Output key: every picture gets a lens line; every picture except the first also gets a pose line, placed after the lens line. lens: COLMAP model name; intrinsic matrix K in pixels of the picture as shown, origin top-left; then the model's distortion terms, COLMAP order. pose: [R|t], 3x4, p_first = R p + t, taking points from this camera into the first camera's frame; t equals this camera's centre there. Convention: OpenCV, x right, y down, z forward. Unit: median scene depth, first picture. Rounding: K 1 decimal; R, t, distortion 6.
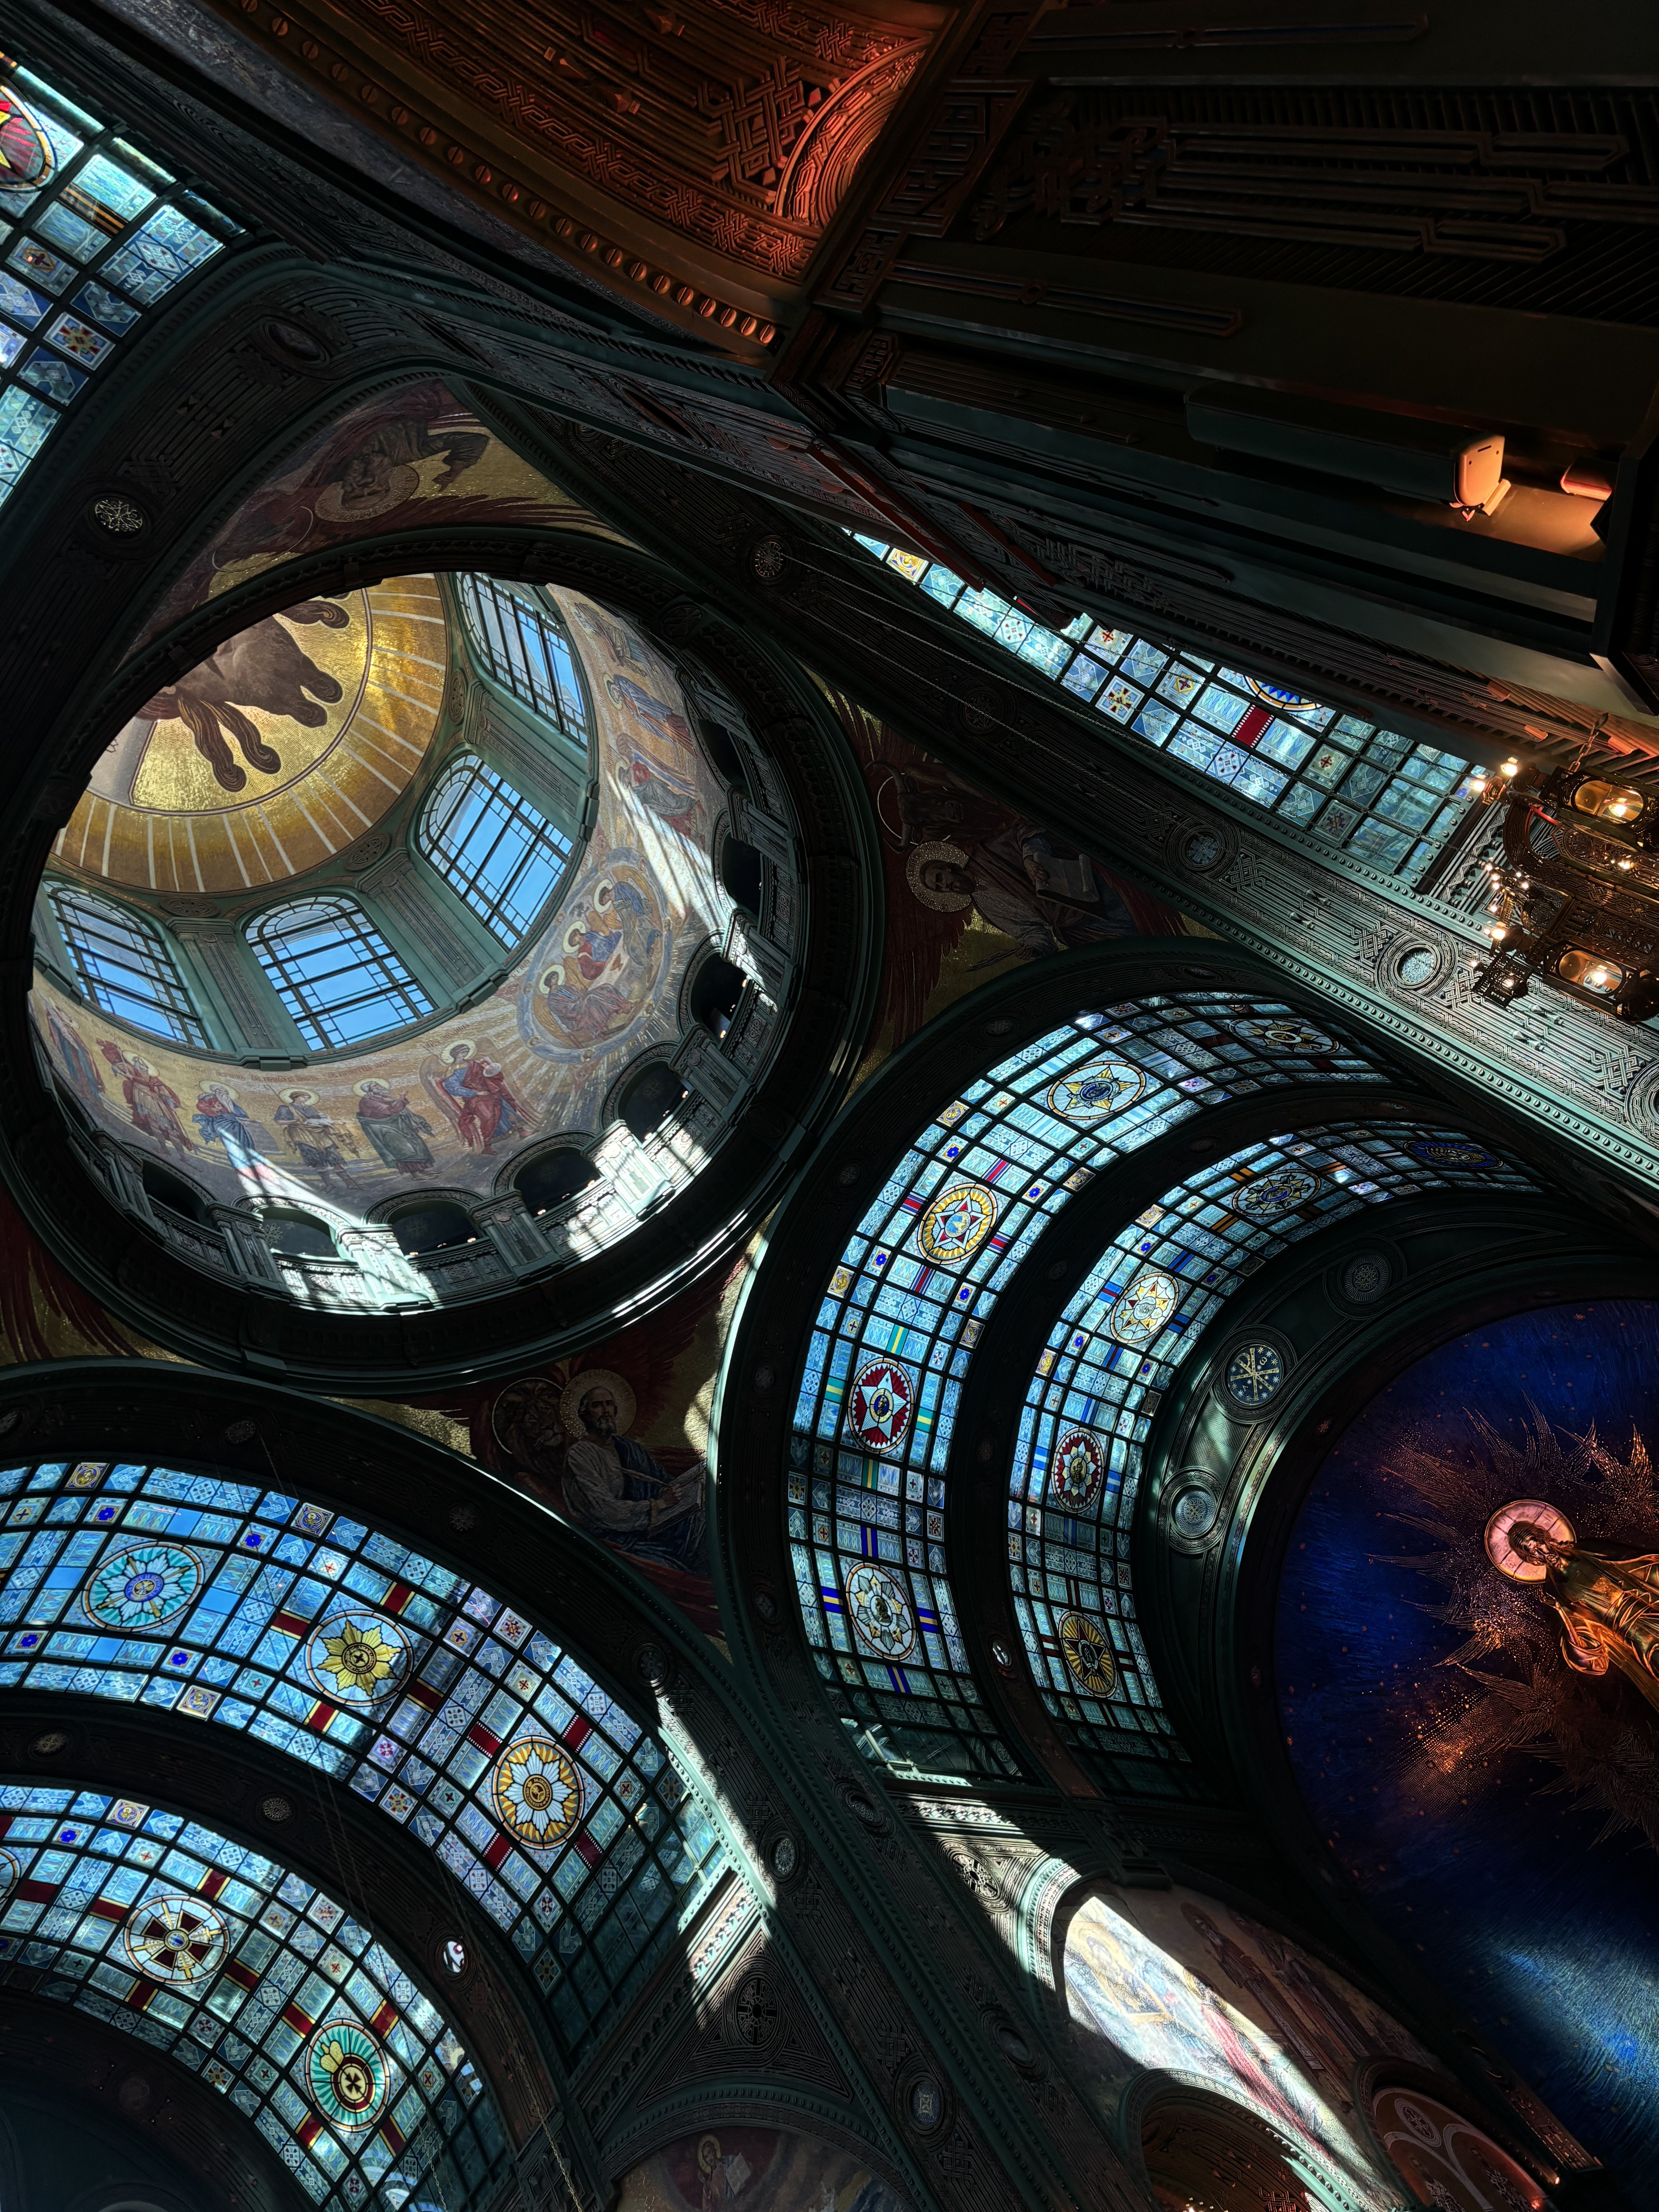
lens RADIAL K [[1673.6, 0, 829.5], [0, 1673.6, 1106.0], [0, 0, 1]] dist [-0.000984, -0.000011]
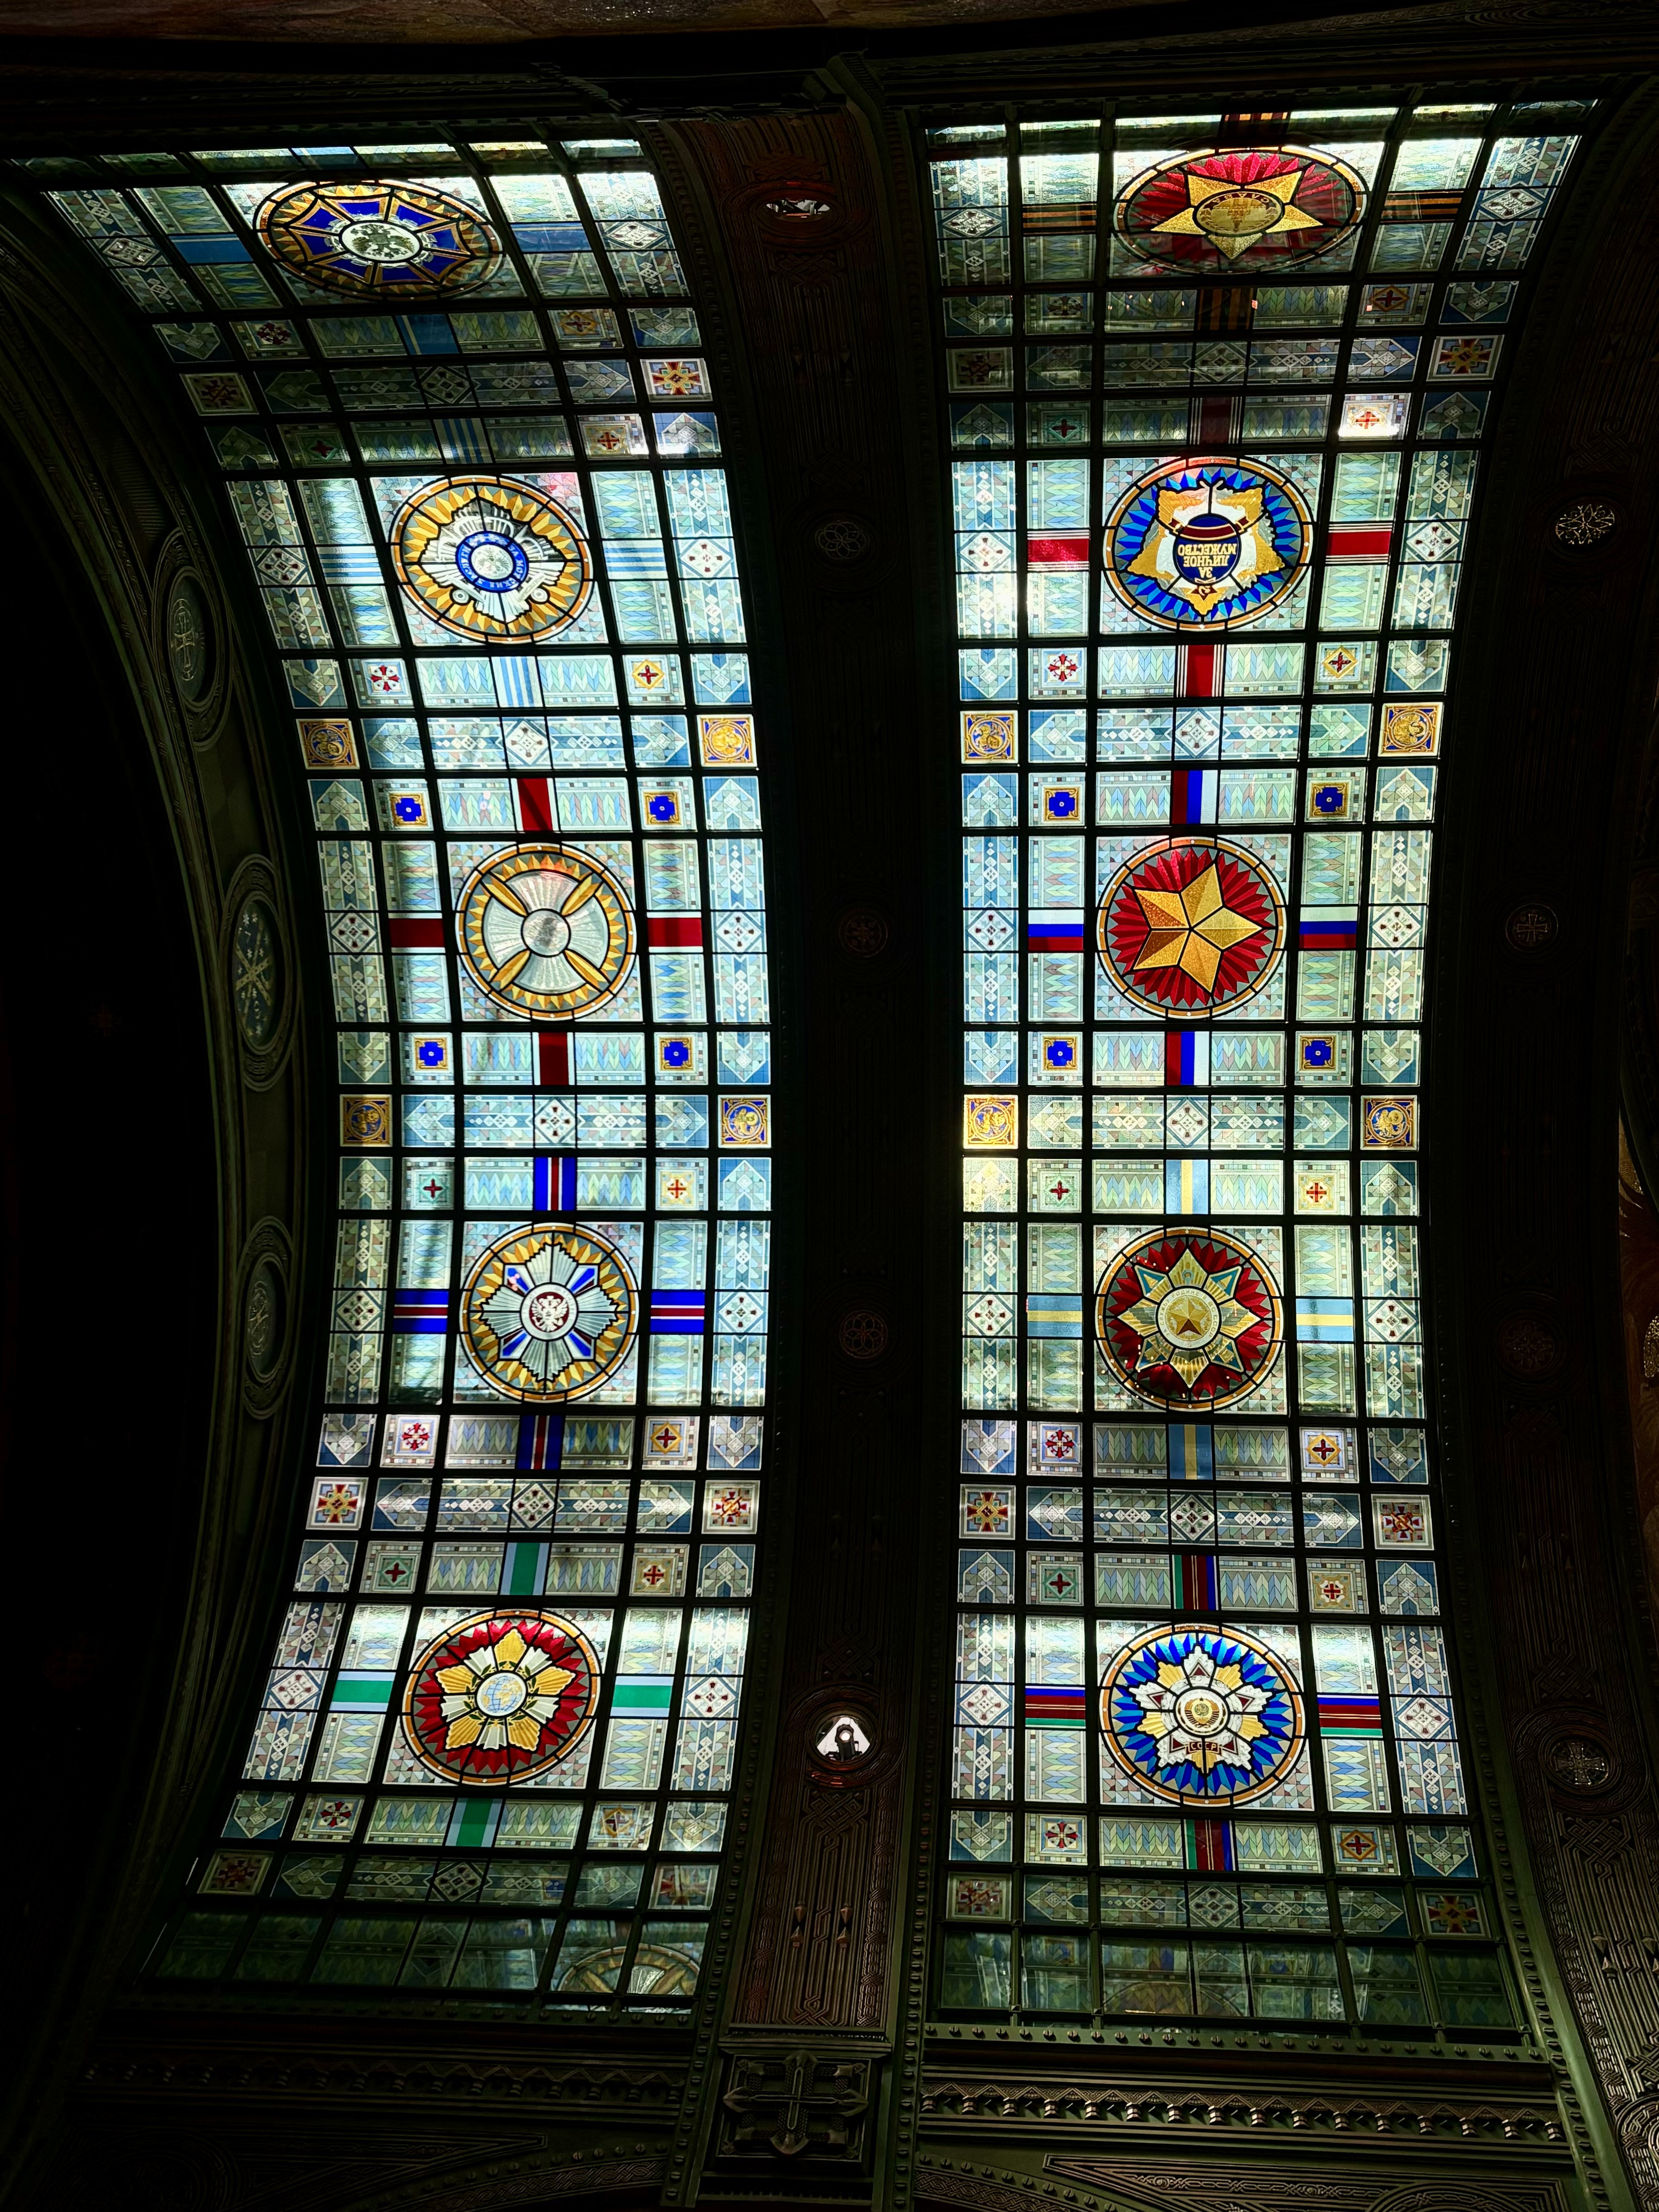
lens RADIAL K [[2320.9, 0, 829.5], [0, 2320.9, 1106.0], [0, 0, 1]] dist [0.035852, 0.005124]
pose [[0.630768, -0.364793, -0.684878, 0.586937], [0.317167, 0.926717, -0.201497, 0.284464], [0.708193, -0.090123, 0.700244, 0.544489]]
